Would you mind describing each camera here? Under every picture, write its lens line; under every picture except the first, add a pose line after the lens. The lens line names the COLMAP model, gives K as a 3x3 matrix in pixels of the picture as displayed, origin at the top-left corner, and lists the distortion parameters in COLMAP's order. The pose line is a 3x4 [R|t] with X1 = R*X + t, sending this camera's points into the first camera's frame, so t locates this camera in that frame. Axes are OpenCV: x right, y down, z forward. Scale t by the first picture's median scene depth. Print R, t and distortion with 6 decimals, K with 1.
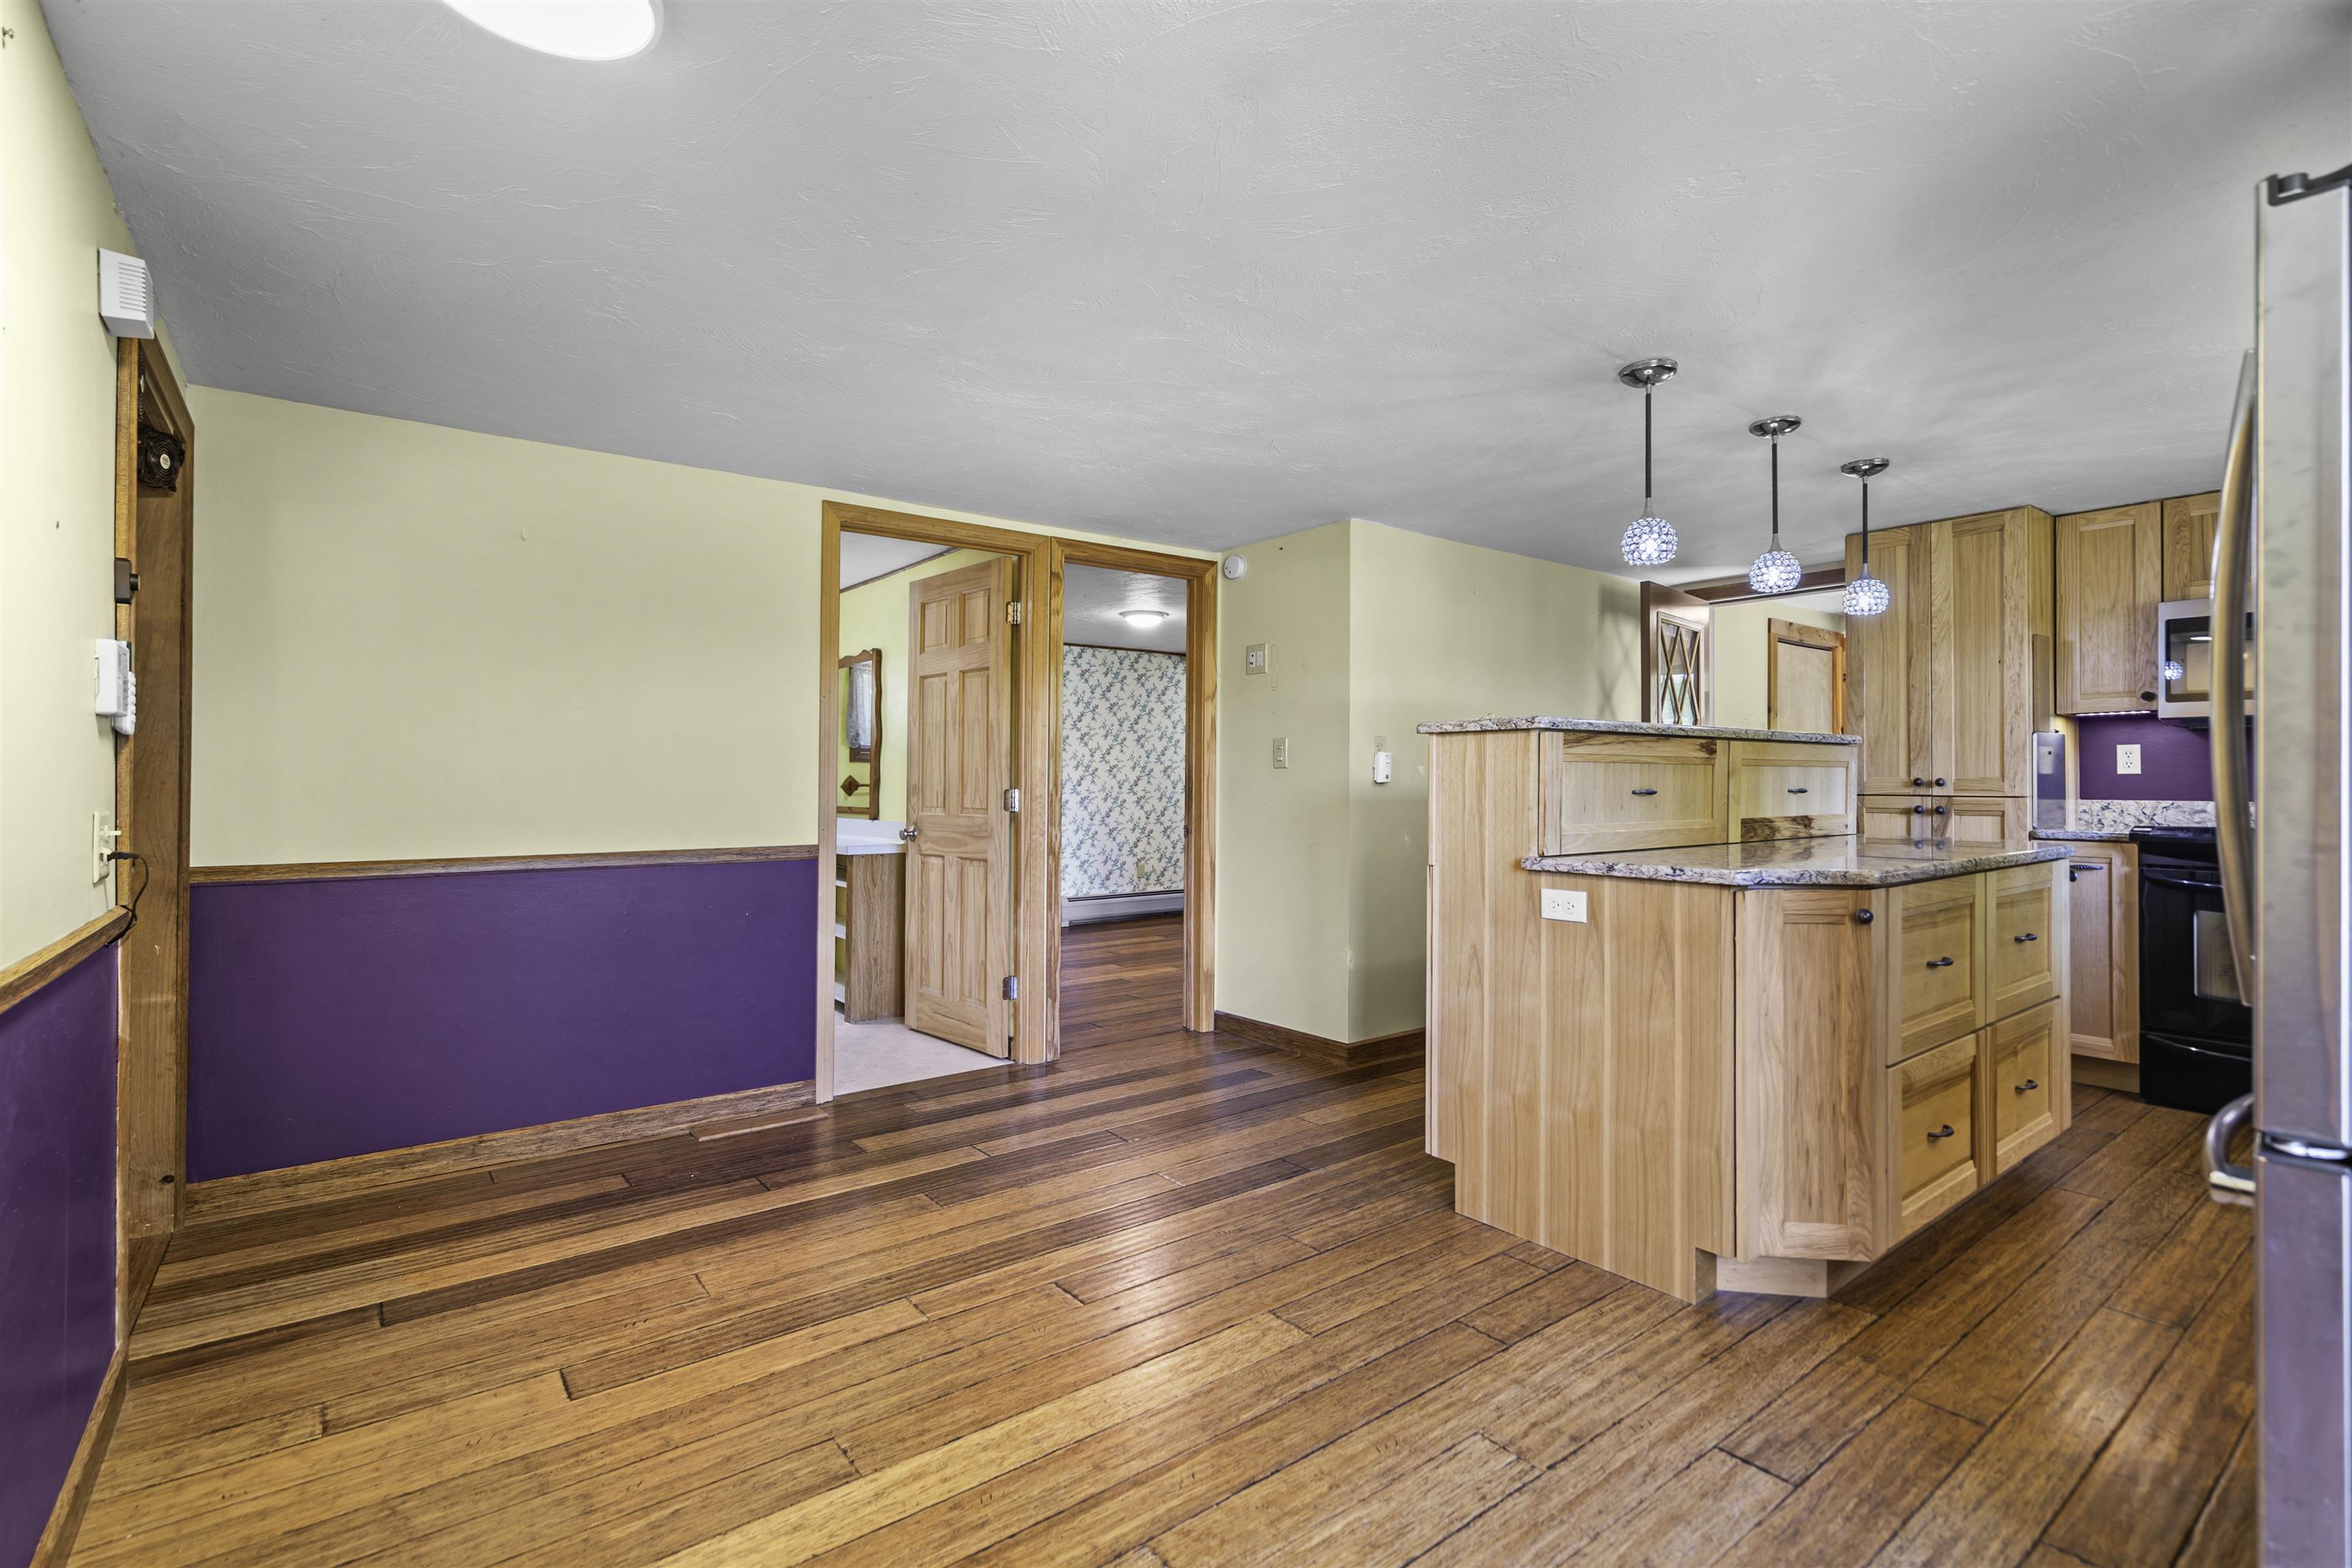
lens RADIAL K [[1077.0, 0, 1180.1], [0, 1077.0, 778.8], [0, 0, 1]] dist [-0.003837, 0.000386]
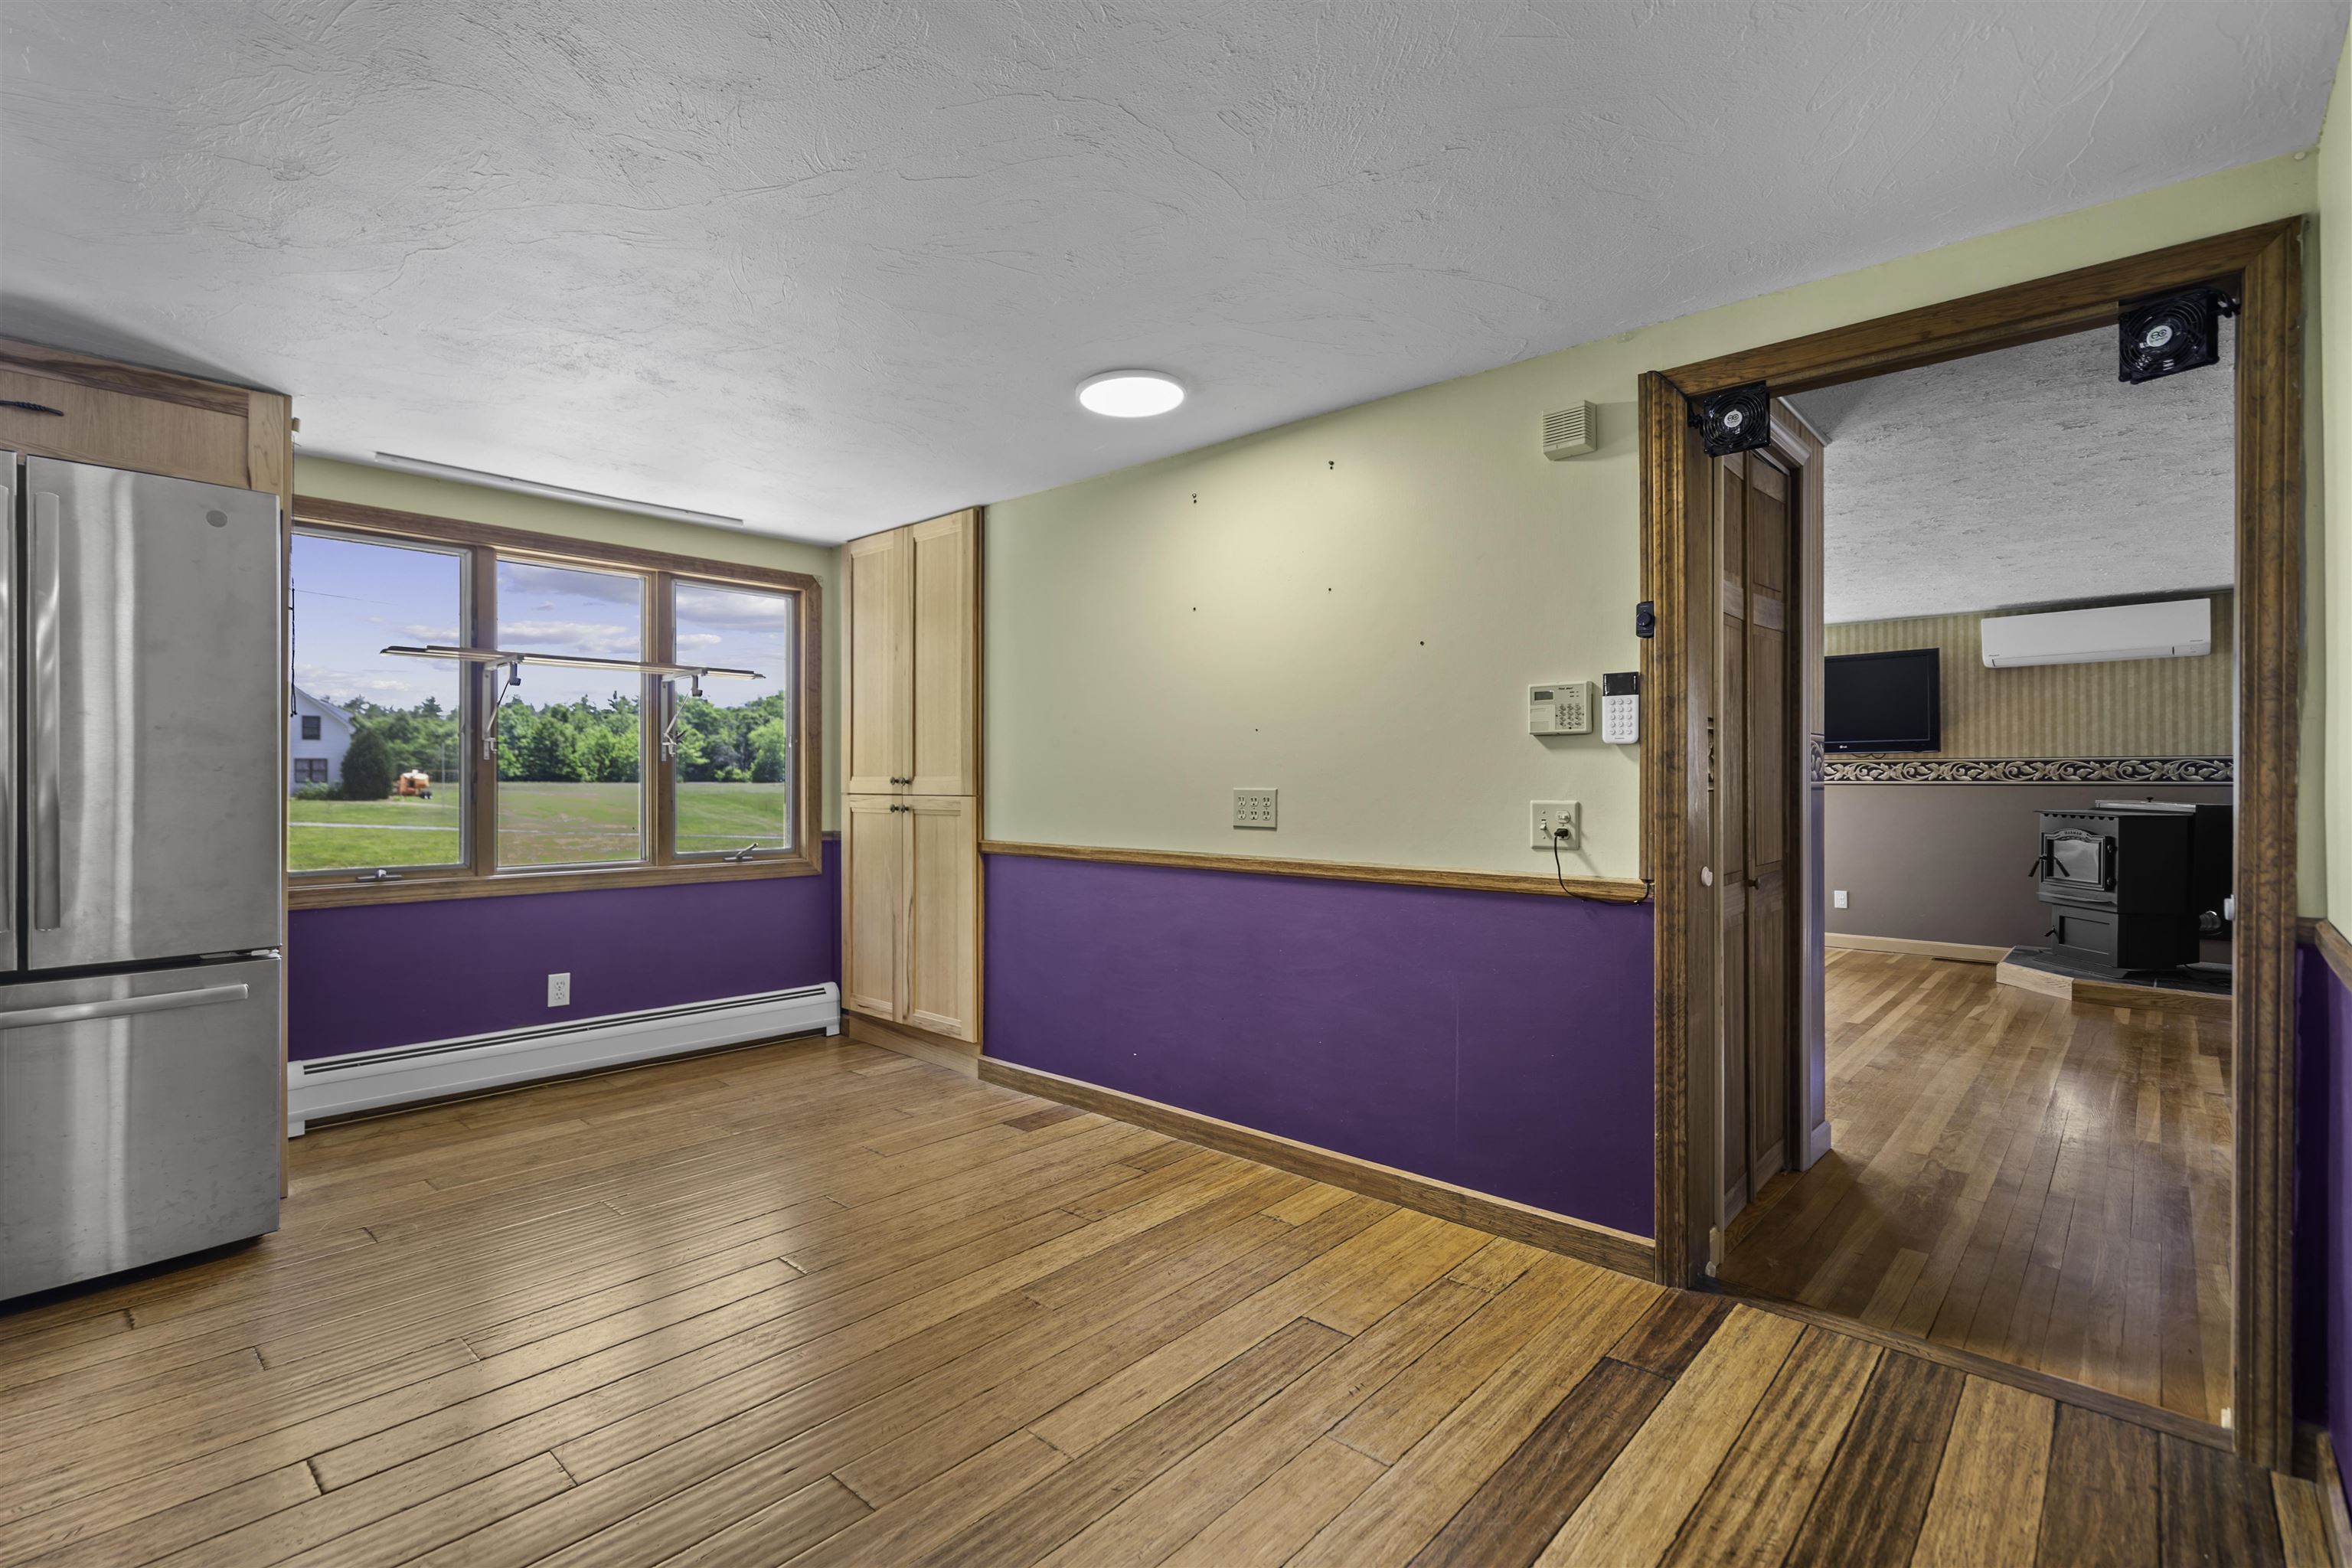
lens RADIAL K [[1077.0, 0, 1178.2], [0, 1077.0, 773.9], [0, 0, 1]] dist [-0.003837, 0.000386]
pose [[-0.984845, -0.003999, -0.173389, -0.212780], [-0.002871, 0.999973, -0.006759, 0.004045], [0.173411, -0.006159, -0.984830, 1.934568]]
